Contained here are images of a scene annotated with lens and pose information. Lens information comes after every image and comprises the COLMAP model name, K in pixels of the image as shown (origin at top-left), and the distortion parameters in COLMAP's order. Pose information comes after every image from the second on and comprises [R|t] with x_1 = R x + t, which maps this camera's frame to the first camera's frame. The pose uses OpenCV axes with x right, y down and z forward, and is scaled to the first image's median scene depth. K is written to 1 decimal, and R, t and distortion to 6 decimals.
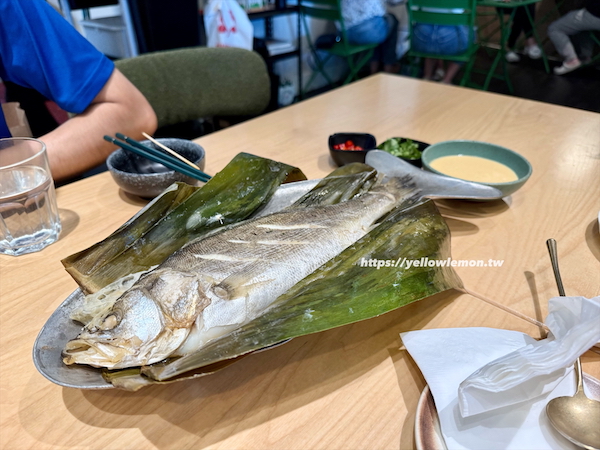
lens RADIAL K [[426.0, 0, 300.0], [0, 426.0, 225.0], [0, 0, 1]] dist [0.079257, -0.108432]
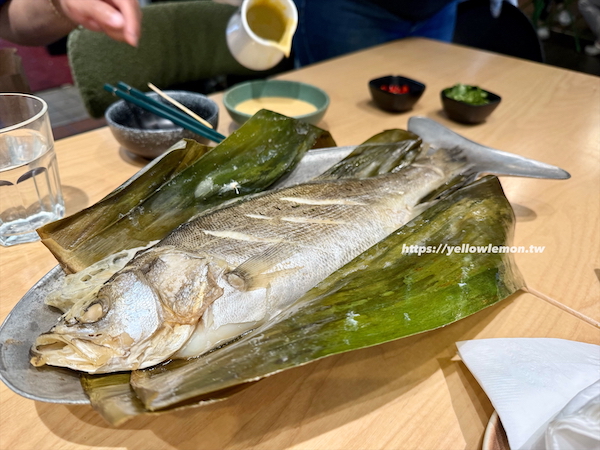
lens RADIAL K [[426.0, 0, 300.0], [0, 426.0, 225.0], [0, 0, 1]] dist [0.079257, -0.108432]
pose [[0.998519, 0.052651, -0.013679, -0.057273], [-0.051687, 0.996659, 0.063234, -0.000785], [0.016963, -0.062433, 0.997905, 0.206872]]
